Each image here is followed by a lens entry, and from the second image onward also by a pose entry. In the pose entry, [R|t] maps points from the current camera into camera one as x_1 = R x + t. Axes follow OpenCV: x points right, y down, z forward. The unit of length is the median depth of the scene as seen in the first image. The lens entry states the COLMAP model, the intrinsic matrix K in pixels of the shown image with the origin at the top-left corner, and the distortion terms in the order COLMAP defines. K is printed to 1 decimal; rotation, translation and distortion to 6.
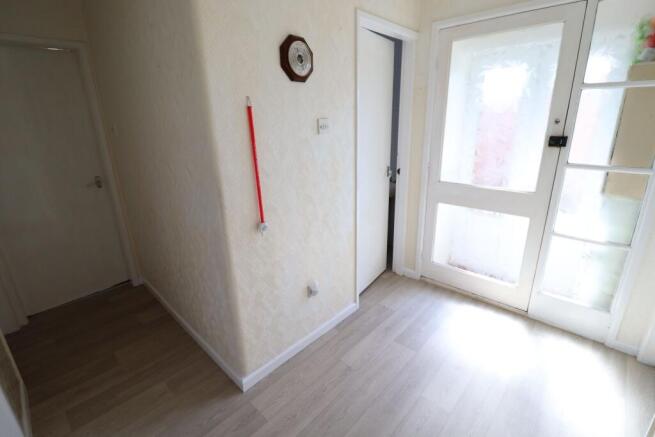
lens RADIAL K [[306.7, 0, 332.5], [0, 306.7, 216.1], [0, 0, 1]] dist [-0.001438, -0.000560]
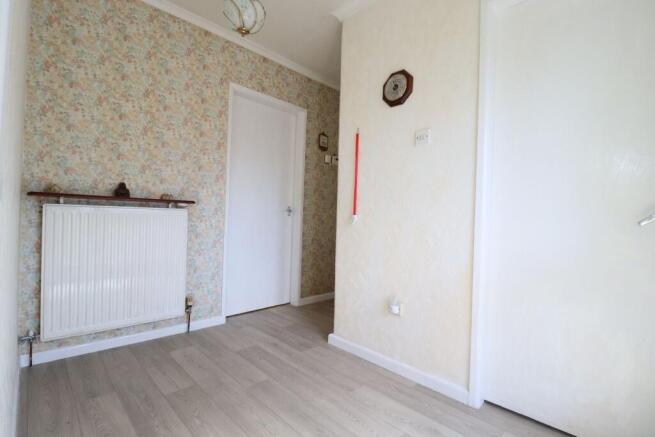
lens RADIAL K [[306.7, 0, 332.5], [0, 306.7, 216.1], [0, 0, 1]] dist [-0.001438, -0.000560]
pose [[-0.046286, 0.017351, -0.998778, 1.046252], [-0.329527, 0.943615, 0.031664, 0.011098], [0.943011, 0.330589, -0.037958, 0.911800]]
